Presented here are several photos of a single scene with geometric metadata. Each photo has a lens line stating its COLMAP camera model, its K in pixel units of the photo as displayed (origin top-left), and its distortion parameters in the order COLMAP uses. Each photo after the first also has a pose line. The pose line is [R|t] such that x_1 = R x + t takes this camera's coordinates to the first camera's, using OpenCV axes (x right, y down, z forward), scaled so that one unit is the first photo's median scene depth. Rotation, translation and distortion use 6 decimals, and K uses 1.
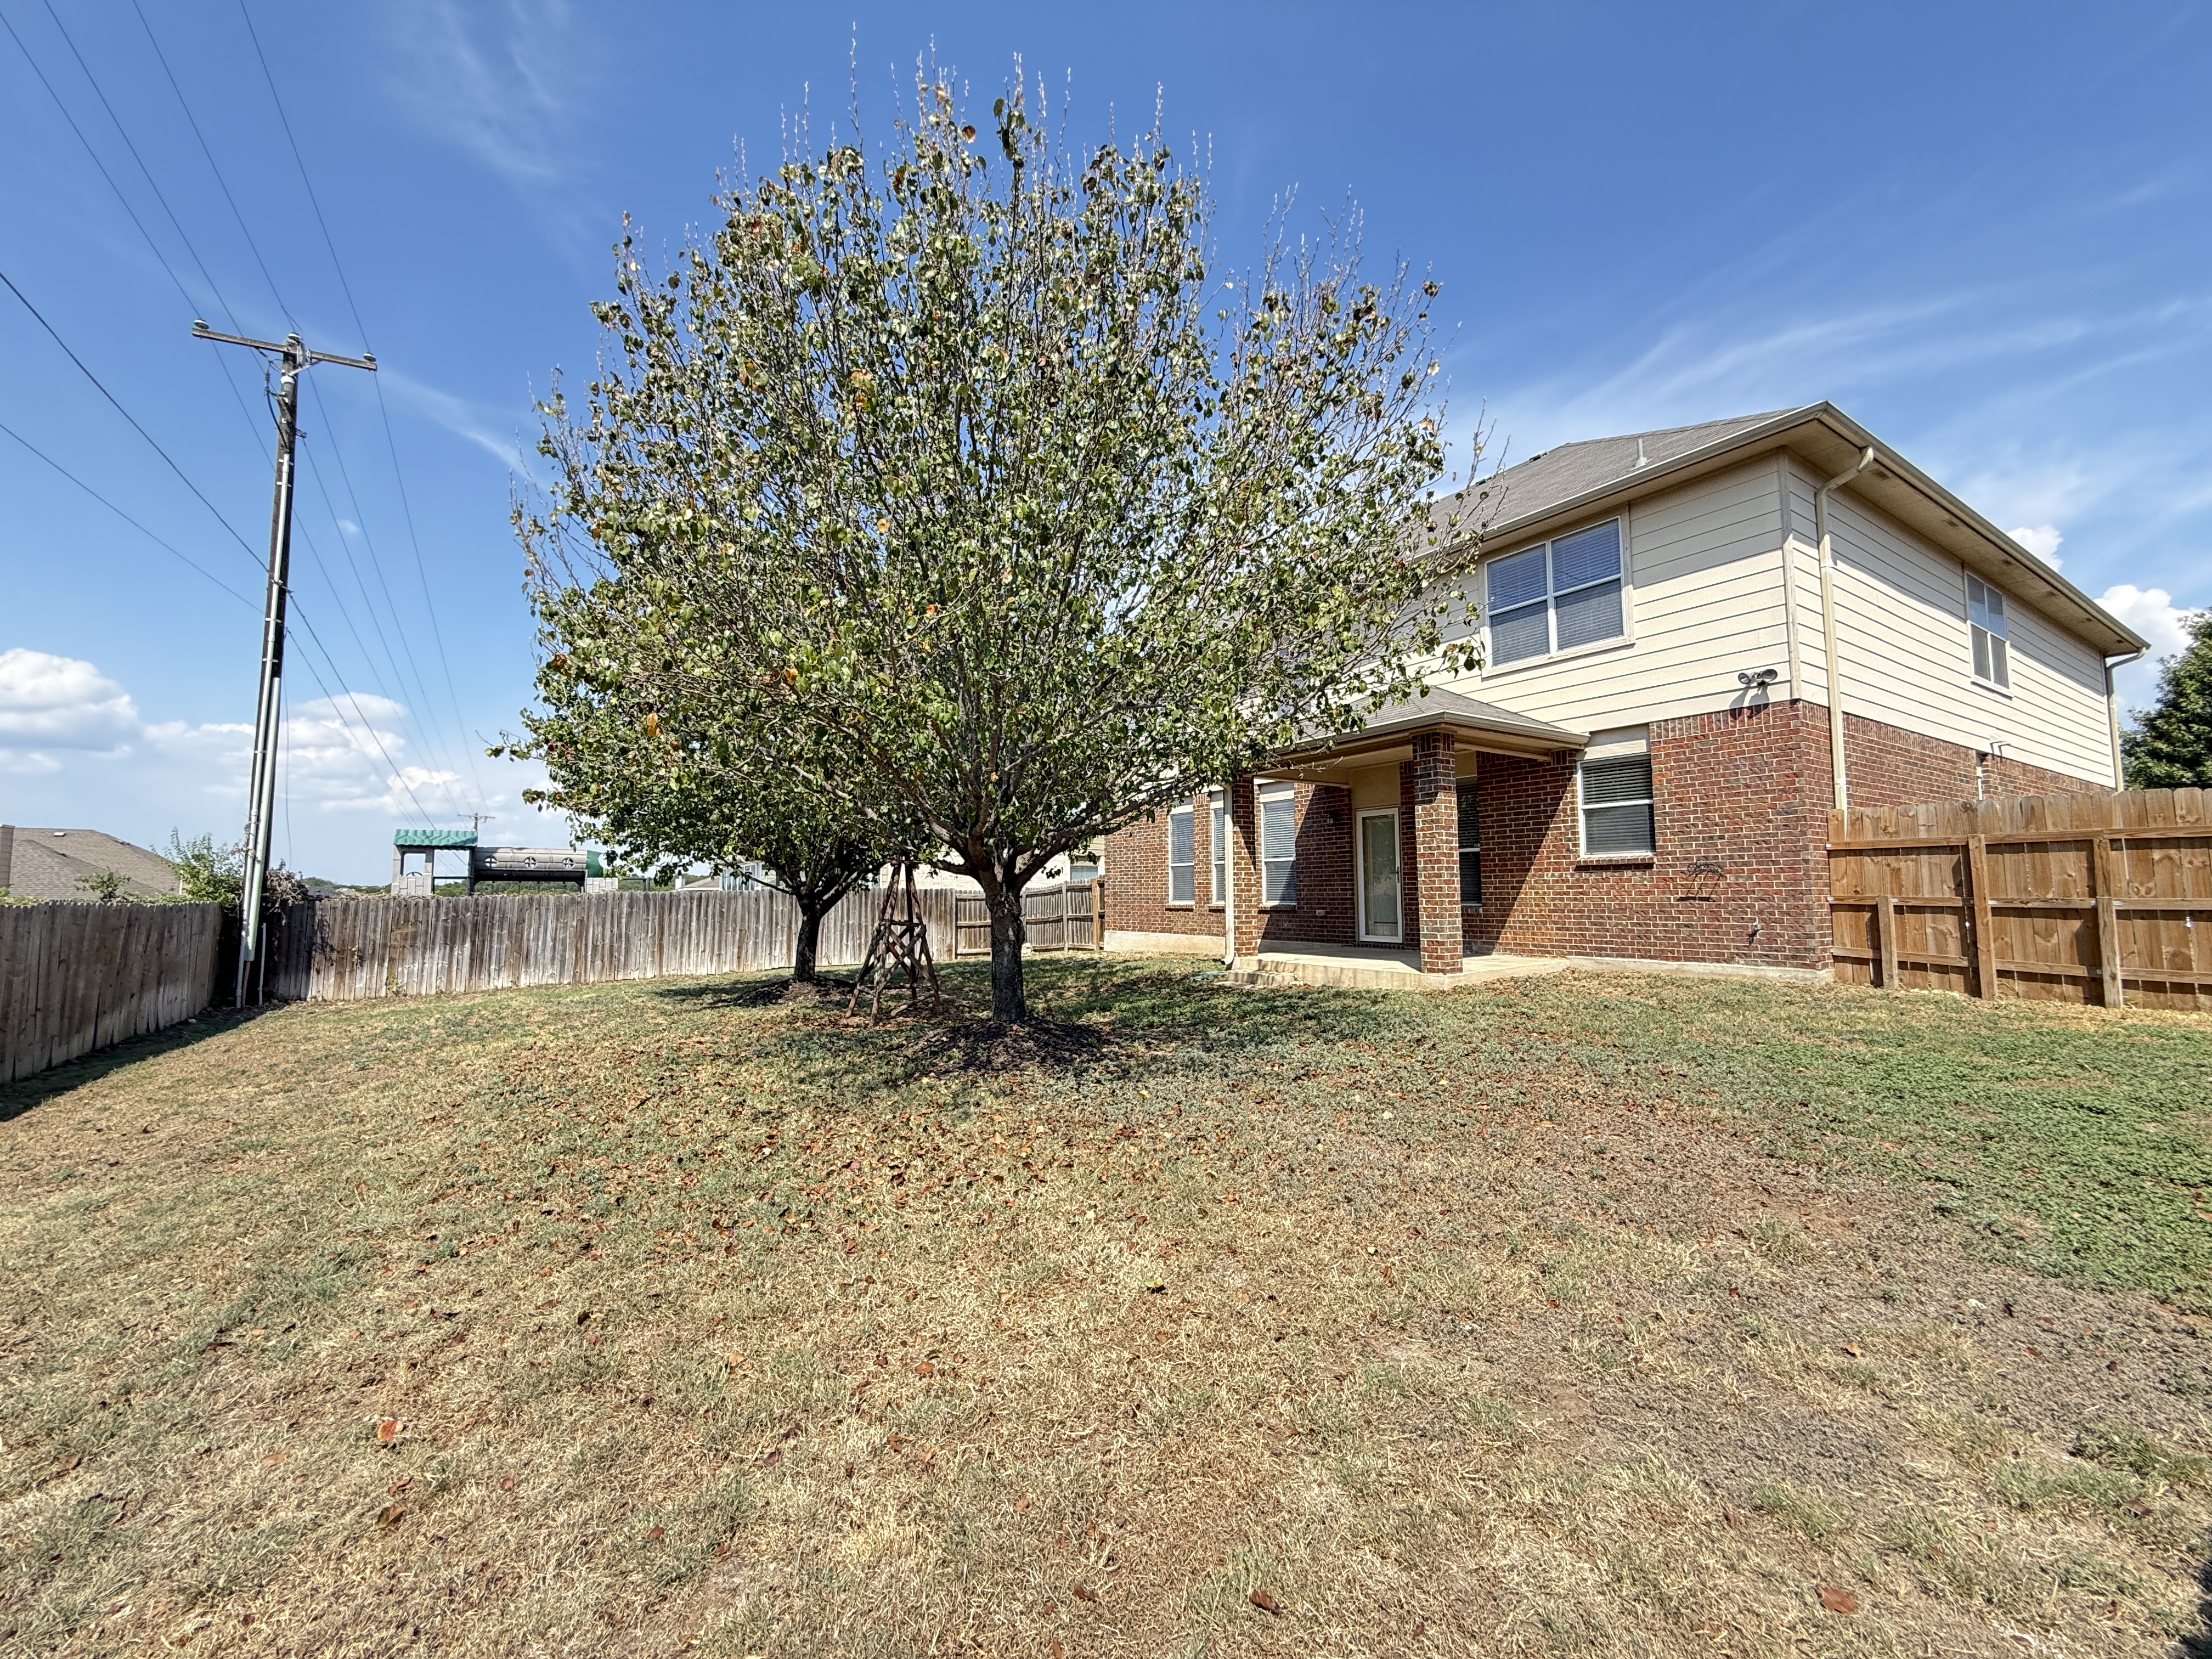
lens RADIAL K [[890.9, 0, 1095.1], [0, 890.9, 832.1], [0, 0, 1]] dist [0.000339, -0.000081]
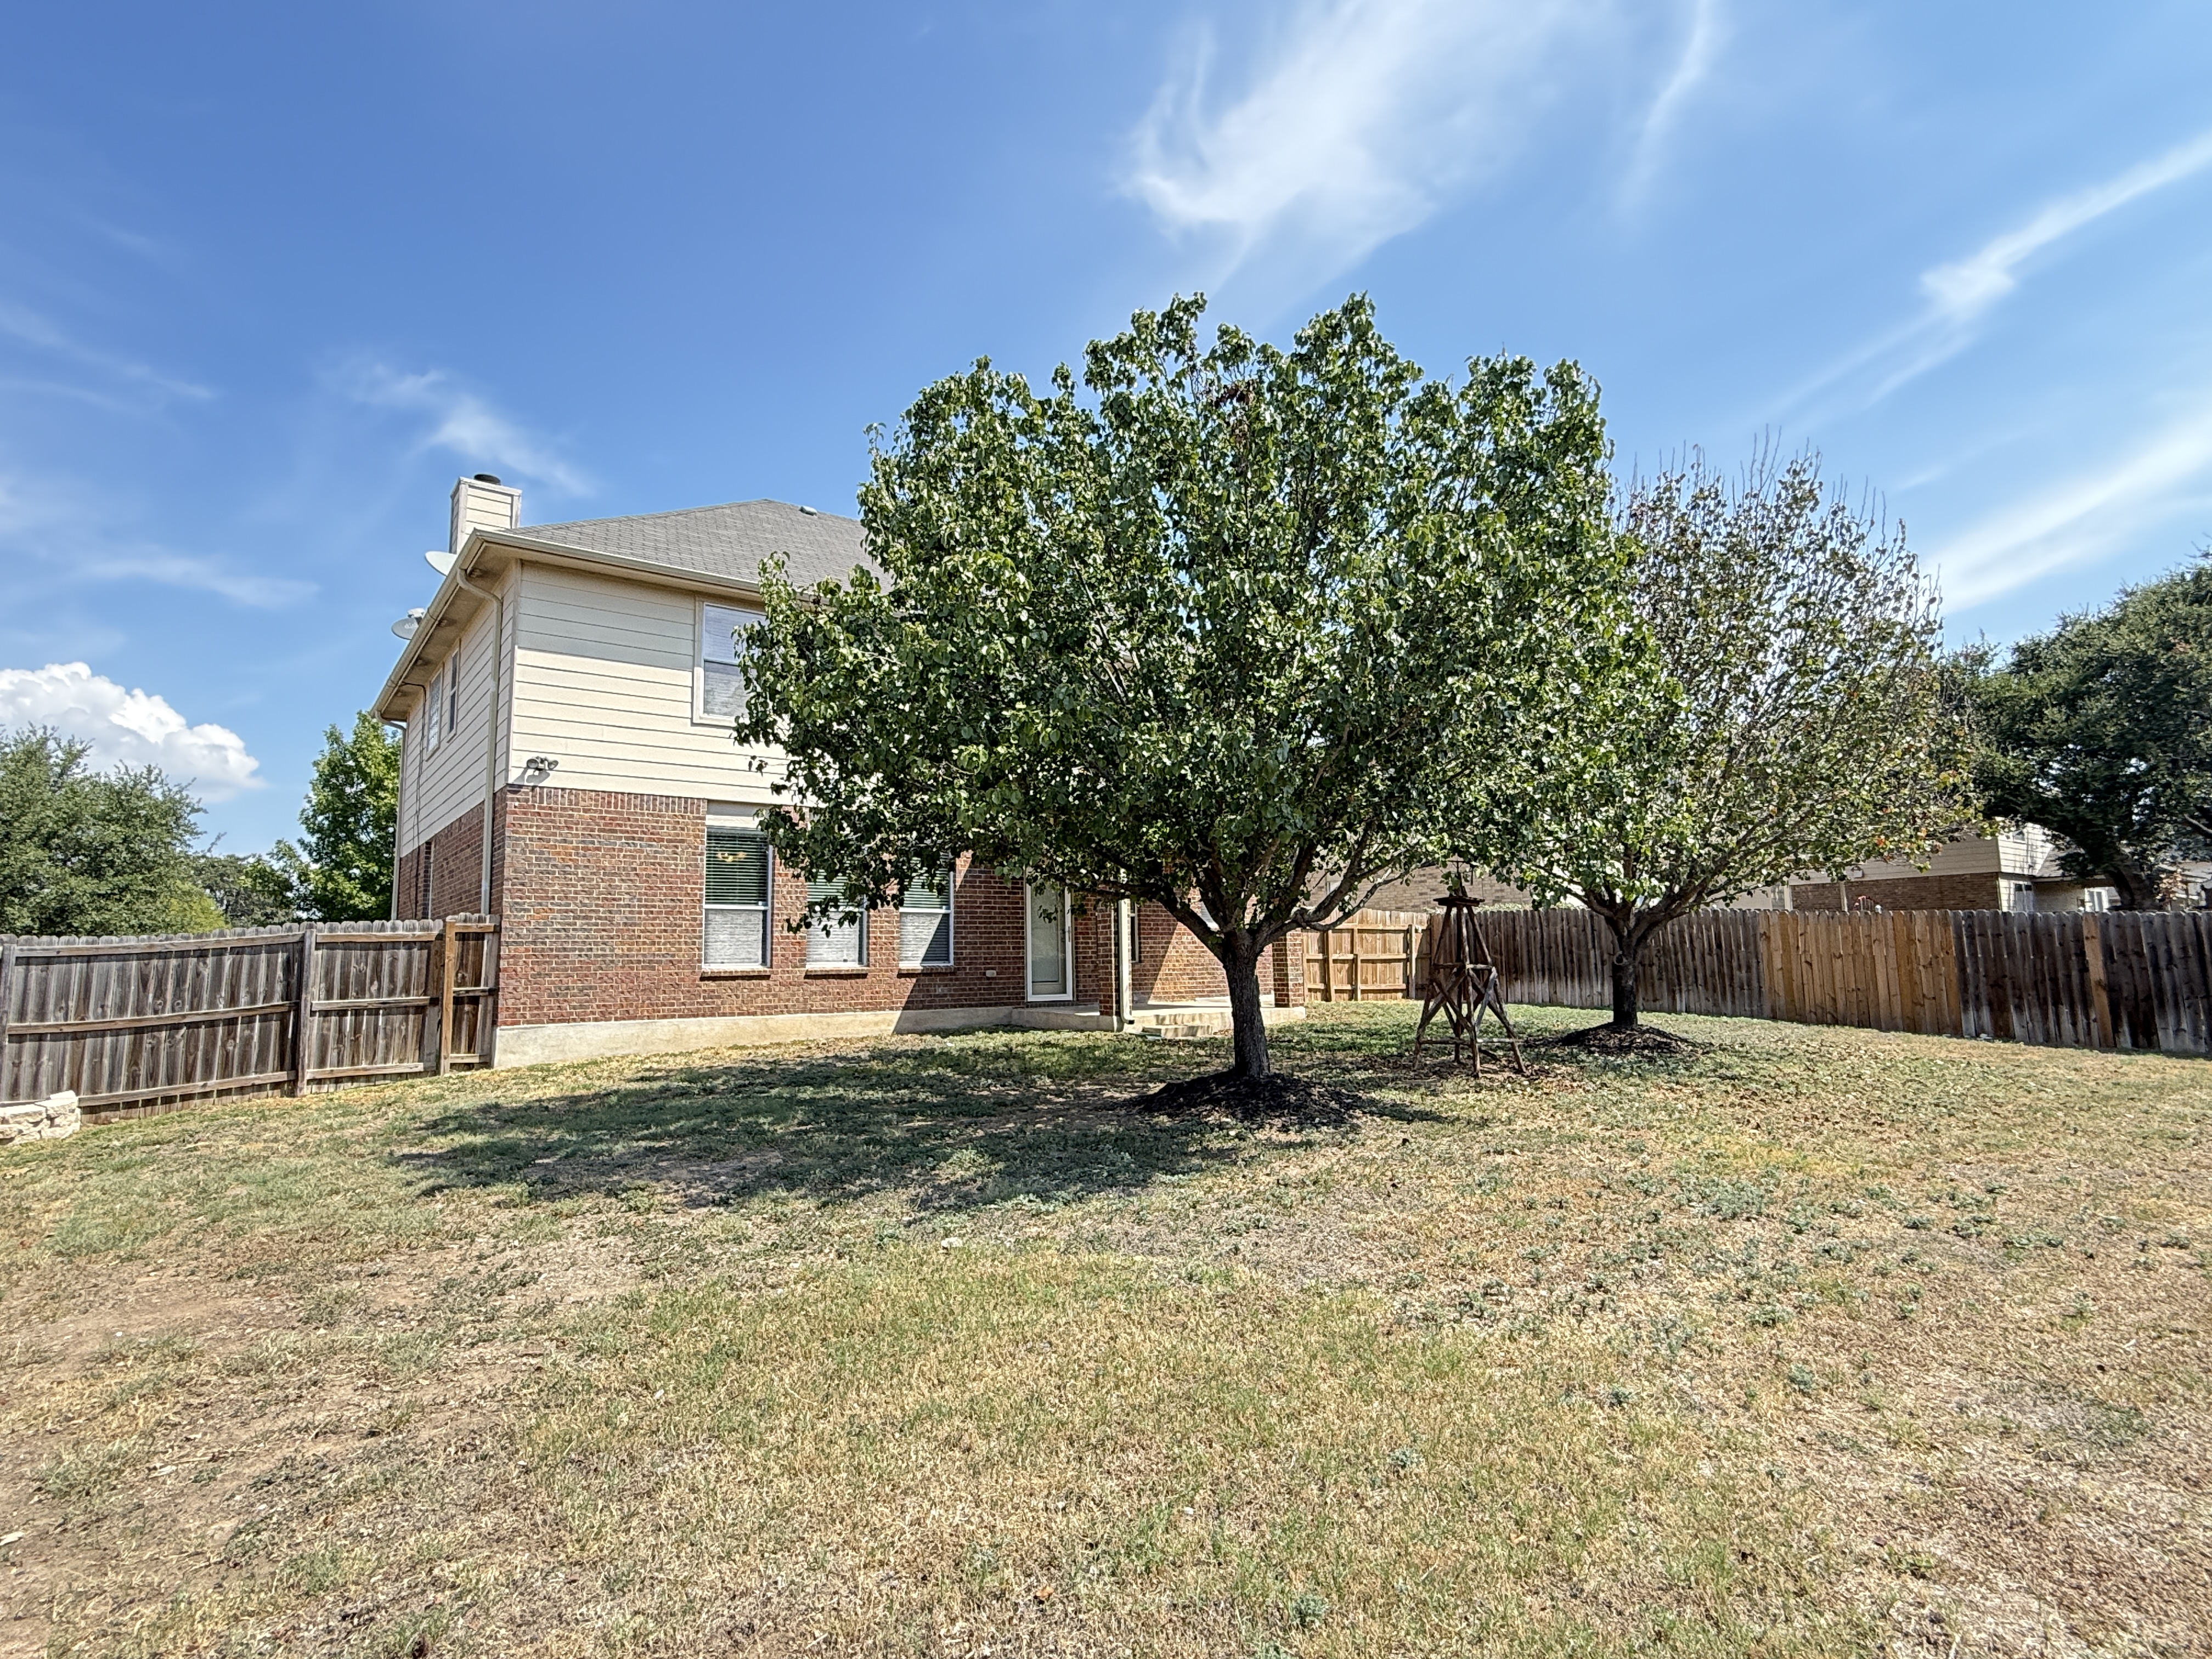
lens RADIAL K [[1164.8, 0, 1092.0], [0, 1164.8, 819.3], [0, 0, 1]] dist [-0.003333, -0.000483]
pose [[-0.093024, 0.132255, 0.986841, -0.975595], [-0.053211, 0.989062, -0.137568, 0.097057], [-0.994241, -0.065308, -0.084970, 1.054105]]
